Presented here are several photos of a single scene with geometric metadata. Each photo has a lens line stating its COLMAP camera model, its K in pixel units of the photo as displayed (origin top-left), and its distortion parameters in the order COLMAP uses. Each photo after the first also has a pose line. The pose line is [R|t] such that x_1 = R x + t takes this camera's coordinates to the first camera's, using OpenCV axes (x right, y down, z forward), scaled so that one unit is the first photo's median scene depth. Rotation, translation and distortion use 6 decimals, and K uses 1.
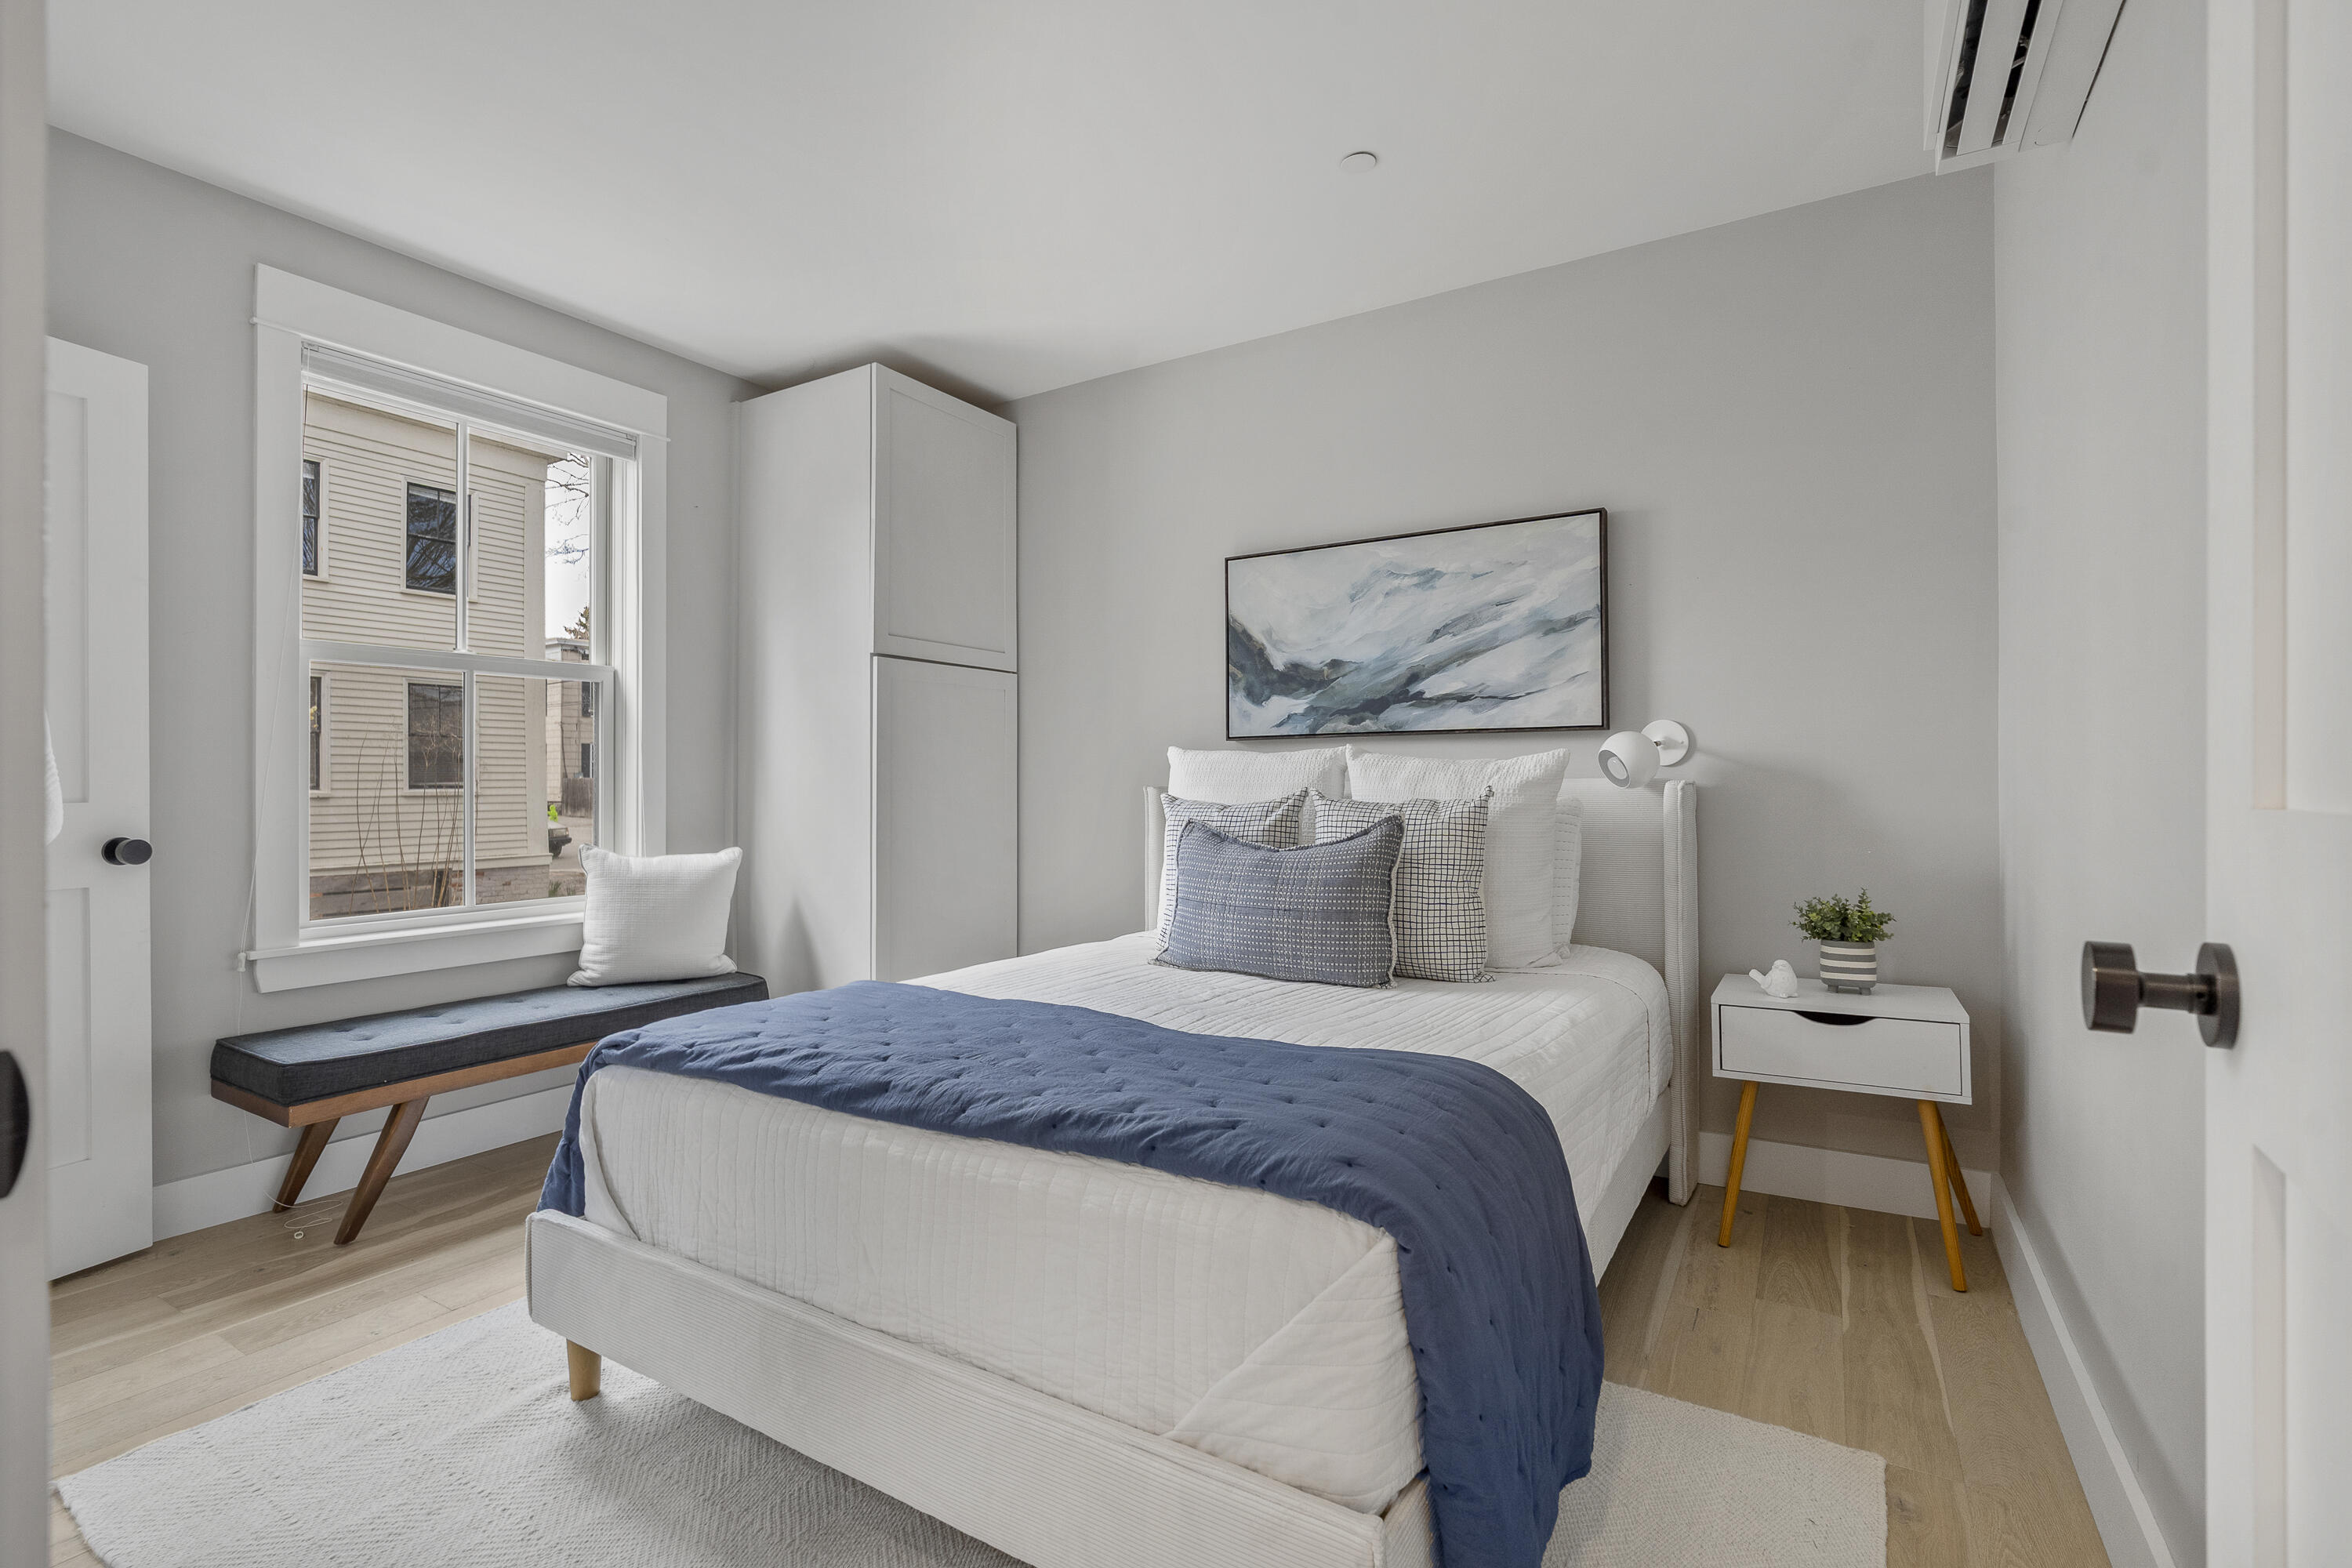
lens RADIAL K [[1066.2, 0, 1176.5], [0, 1066.2, 790.8], [0, 0, 1]] dist [-0.009941, 0.000997]
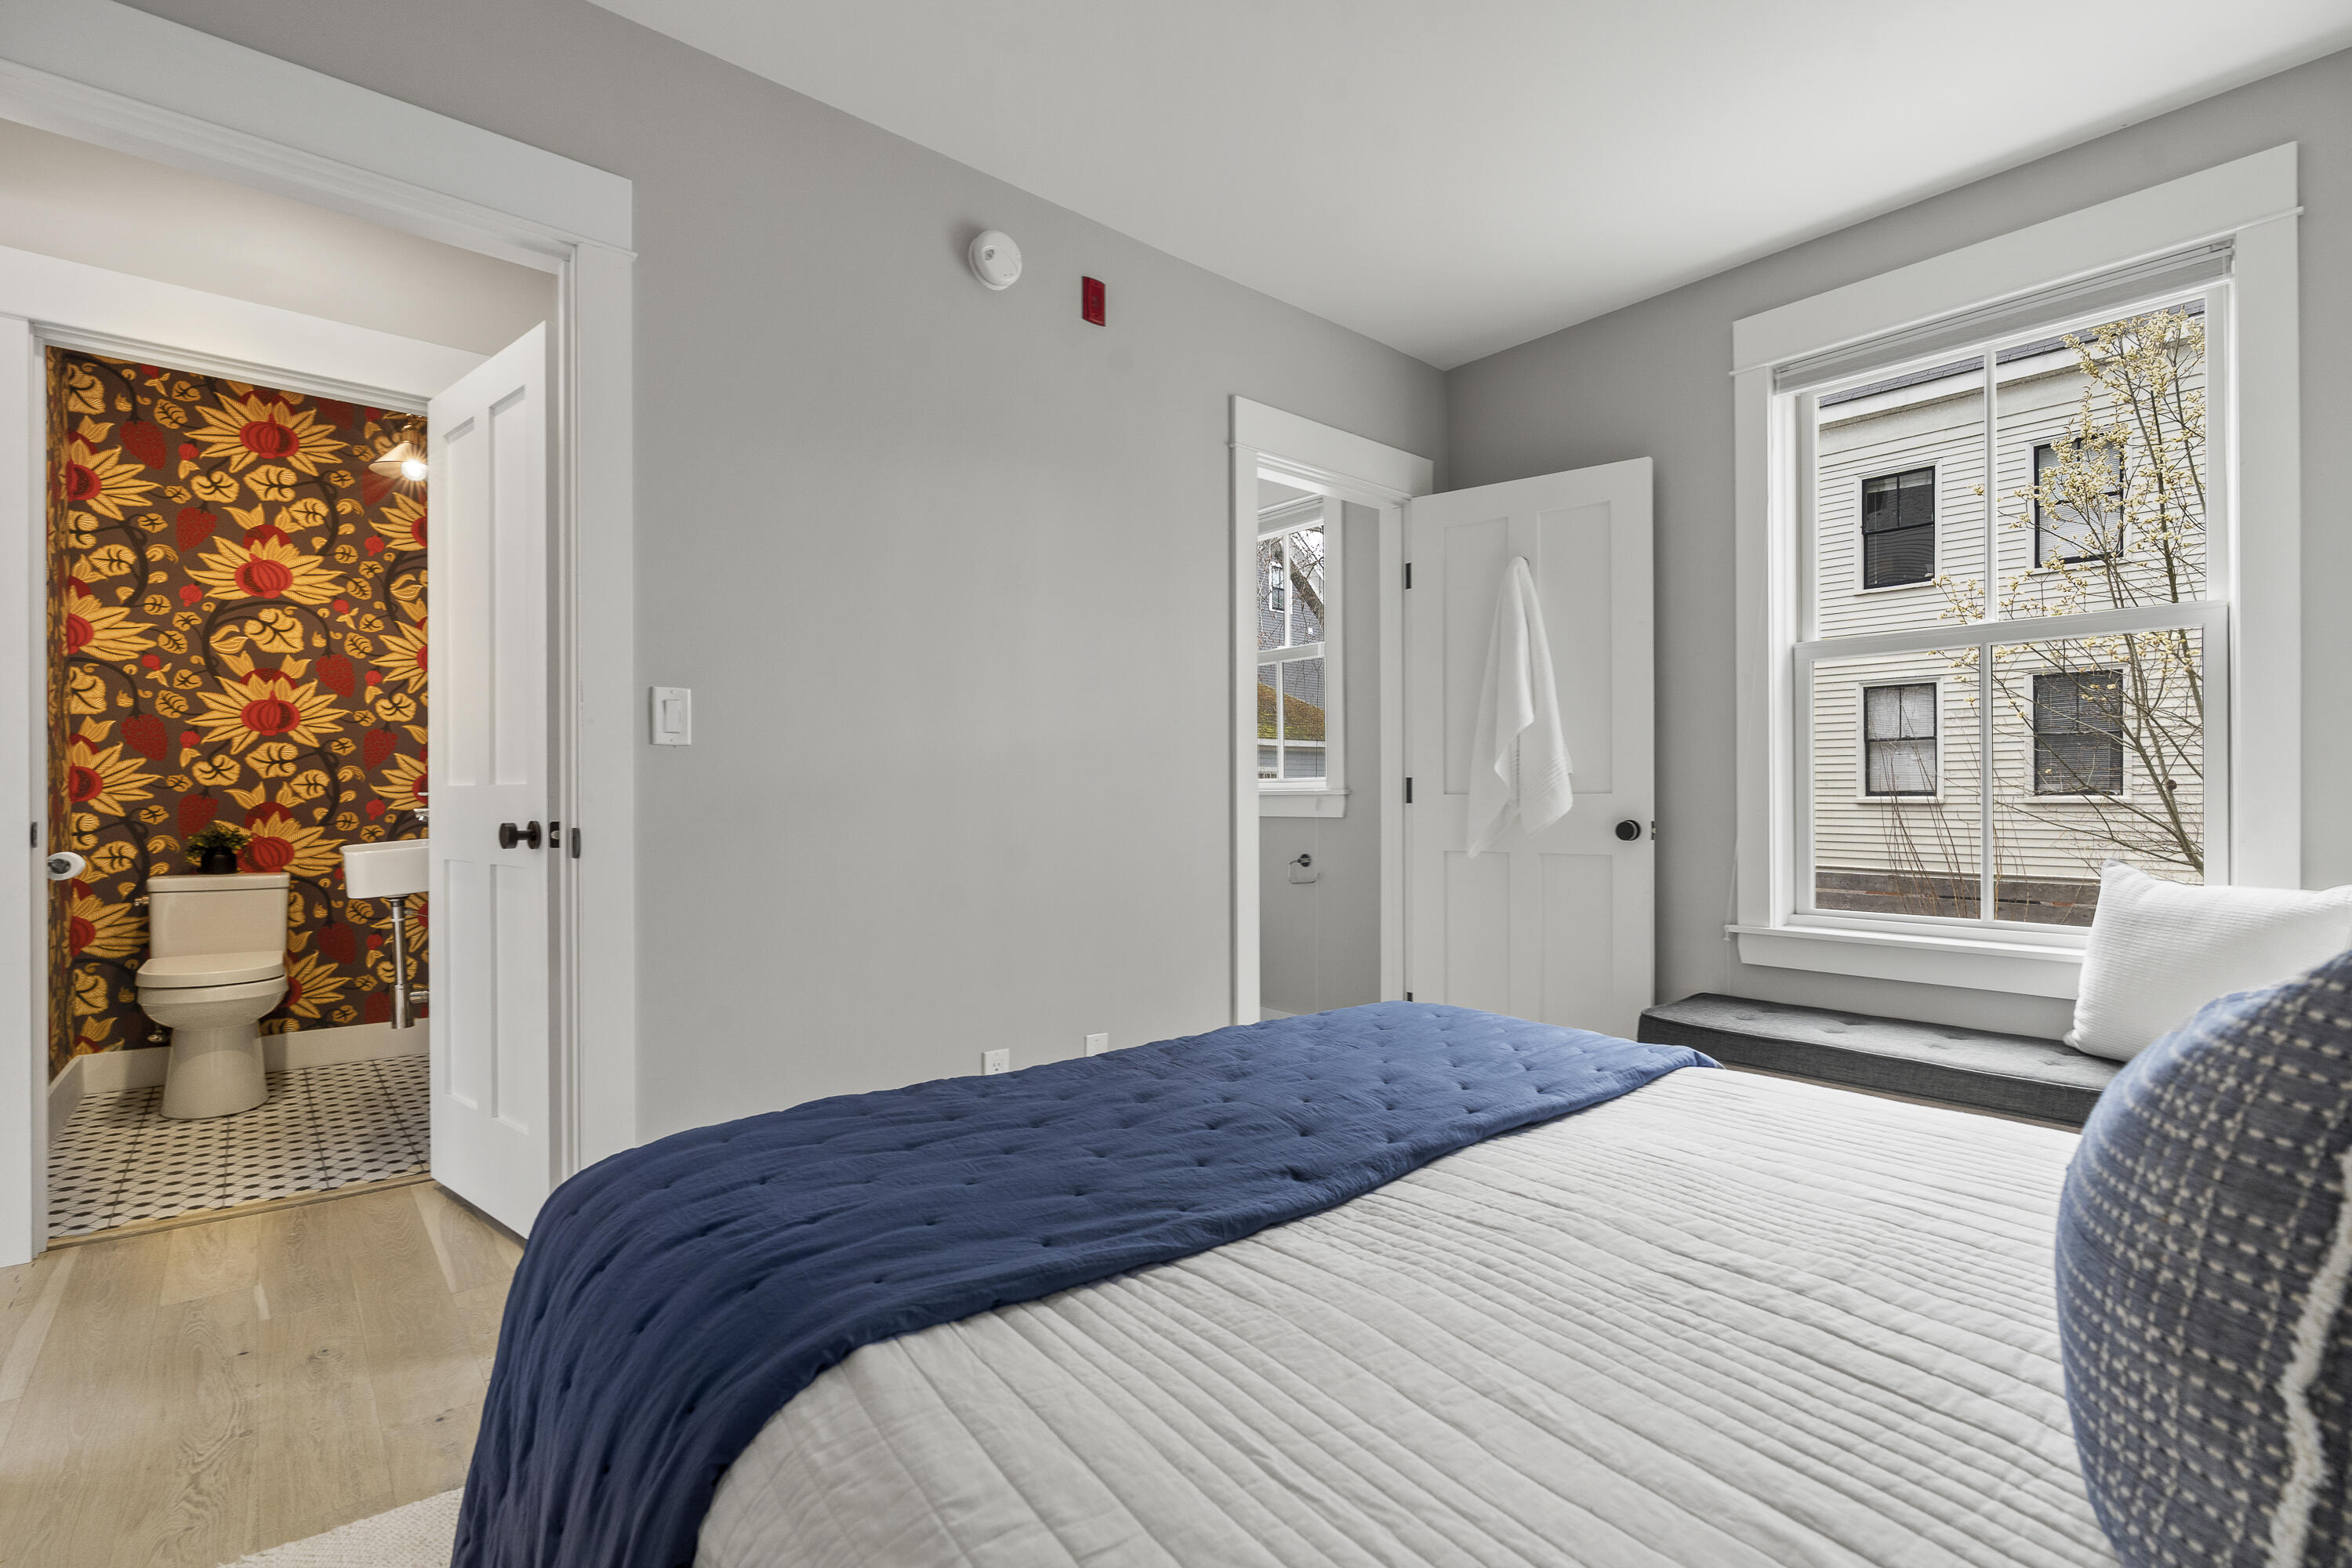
lens RADIAL K [[1066.2, 0, 1176.1], [0, 1066.2, 788.2], [0, 0, 1]] dist [-0.009941, 0.000997]
pose [[-0.321947, 0.003614, -0.946751, 0.384986], [0.001386, 0.999993, 0.003347, -0.001553], [0.946757, -0.000234, -0.321950, 0.742640]]
